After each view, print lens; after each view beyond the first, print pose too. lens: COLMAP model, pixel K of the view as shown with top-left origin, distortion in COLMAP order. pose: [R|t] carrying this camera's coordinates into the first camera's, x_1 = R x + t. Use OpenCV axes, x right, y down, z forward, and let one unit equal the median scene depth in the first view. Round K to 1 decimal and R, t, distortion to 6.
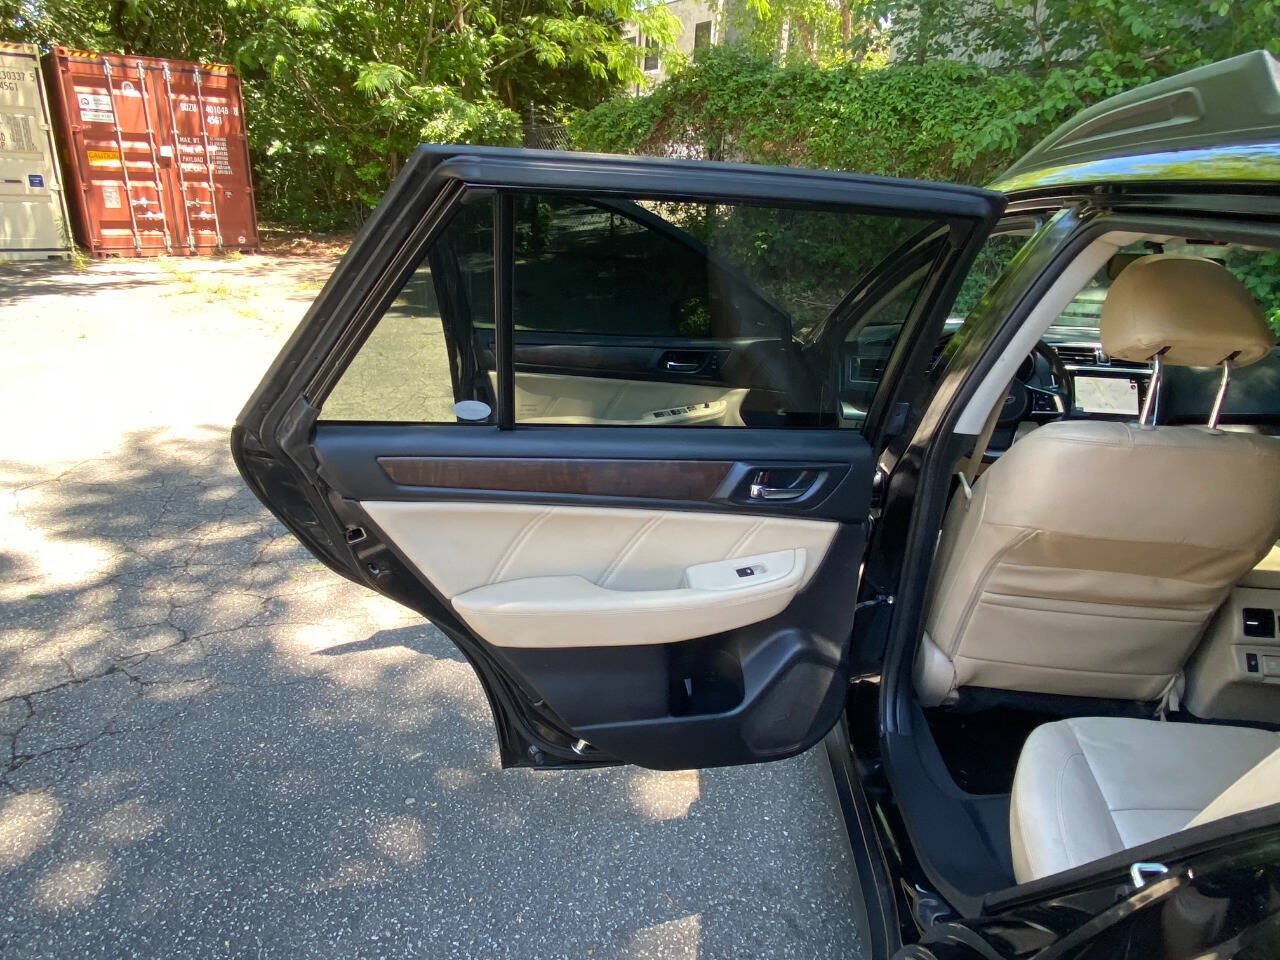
lens RADIAL K [[795.6, 0, 636.6], [0, 795.6, 485.8], [0, 0, 1]] dist [-0.000550, -0.005655]
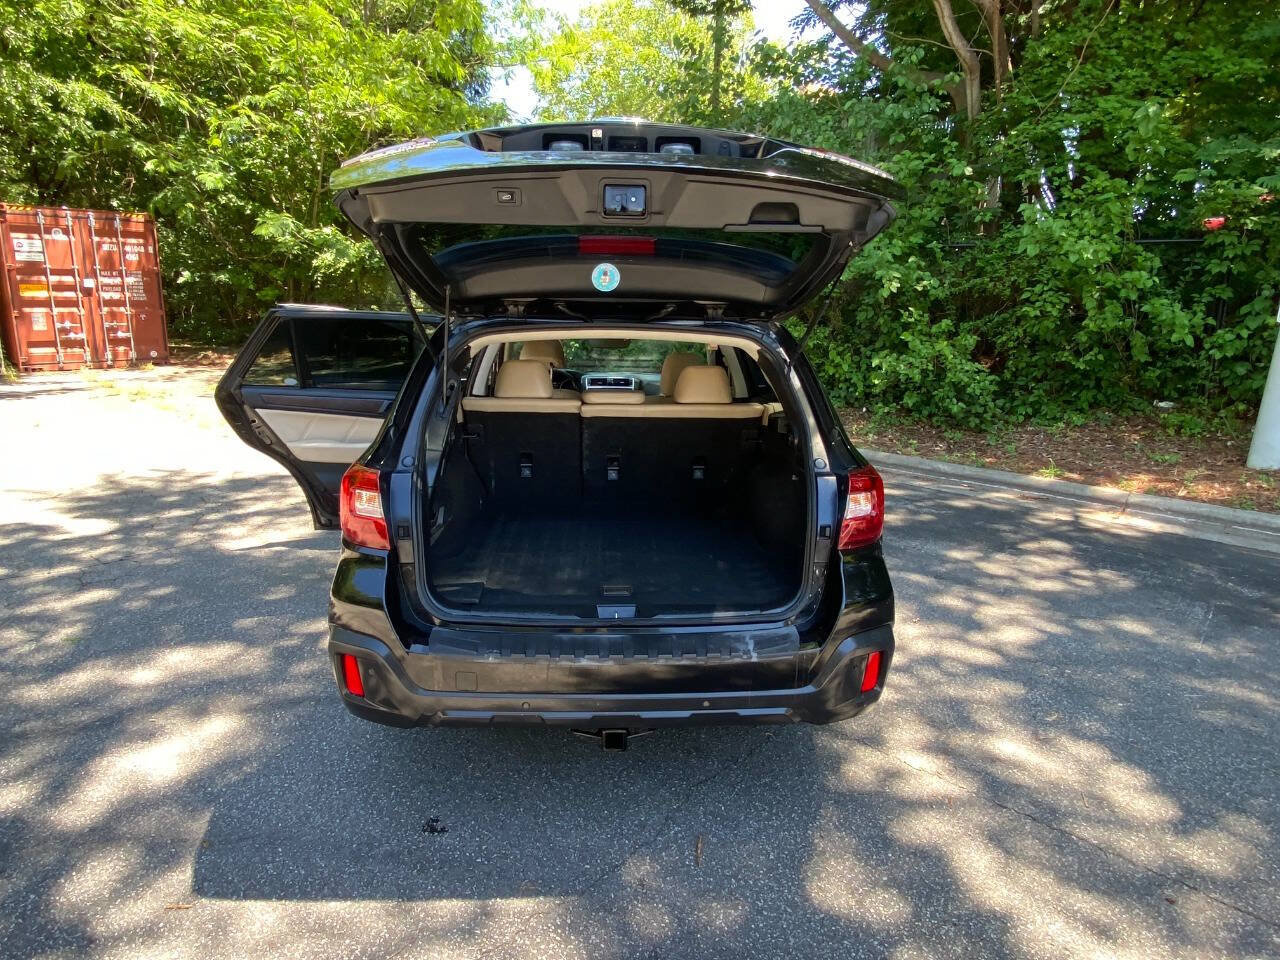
lens RADIAL K [[791.7, 0, 660.6], [0, 791.7, 487.4], [0, 0, 1]] dist [-0.024134, -0.001123]
pose [[0.988925, -0.050014, 0.139738, 0.073191], [0.066955, 0.990599, -0.119291, 0.077060], [-0.132458, 0.127325, 0.982977, -0.218236]]
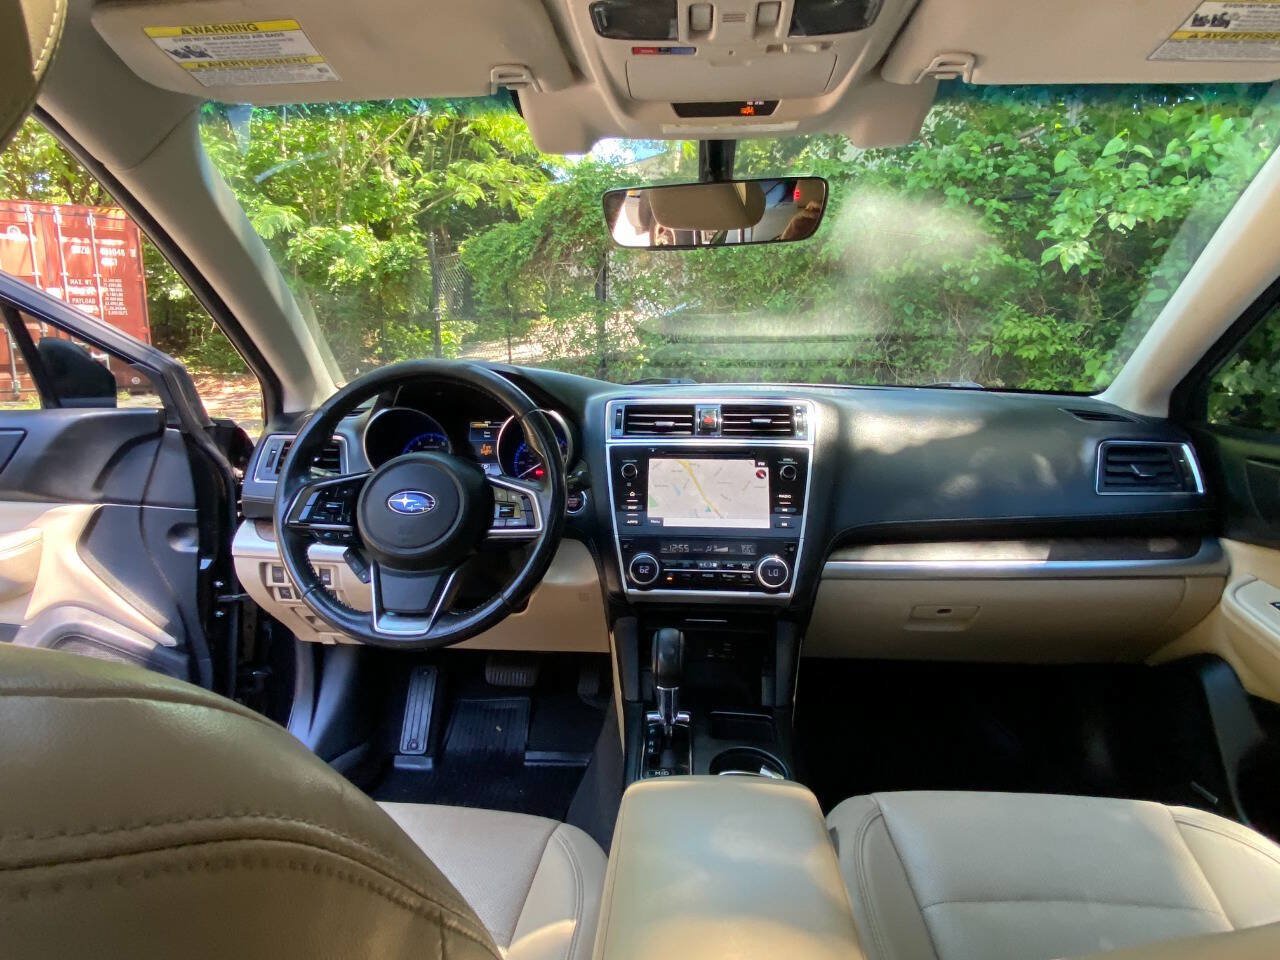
lens RADIAL K [[791.2, 0, 634.3], [0, 791.2, 478.2], [0, 0, 1]] dist [0.037524, -0.039309]
pose [[0.999490, -0.031862, 0.002238, 0.100809], [0.031747, 0.983338, -0.178991, -0.006281], [0.003503, 0.178970, 0.983848, 0.093160]]
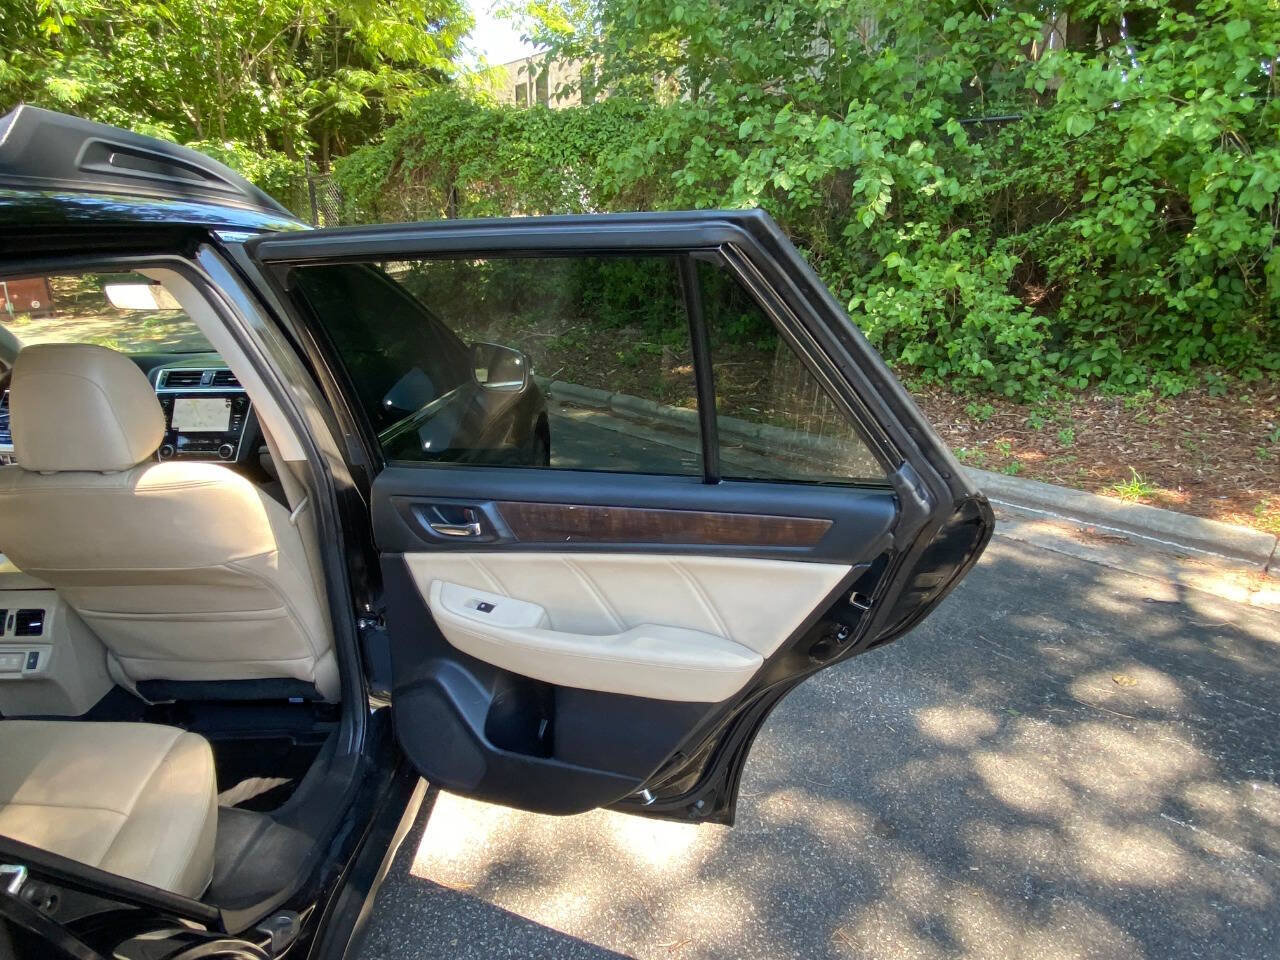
lens RADIAL K [[791.7, 0, 660.6], [0, 791.7, 487.4], [0, 0, 1]] dist [-0.024134, -0.001123]
pose [[0.994767, -0.068976, 0.075367, 0.206908], [0.071726, 0.996831, -0.034410, 0.011639], [-0.072755, 0.039636, 0.996562, -0.015724]]
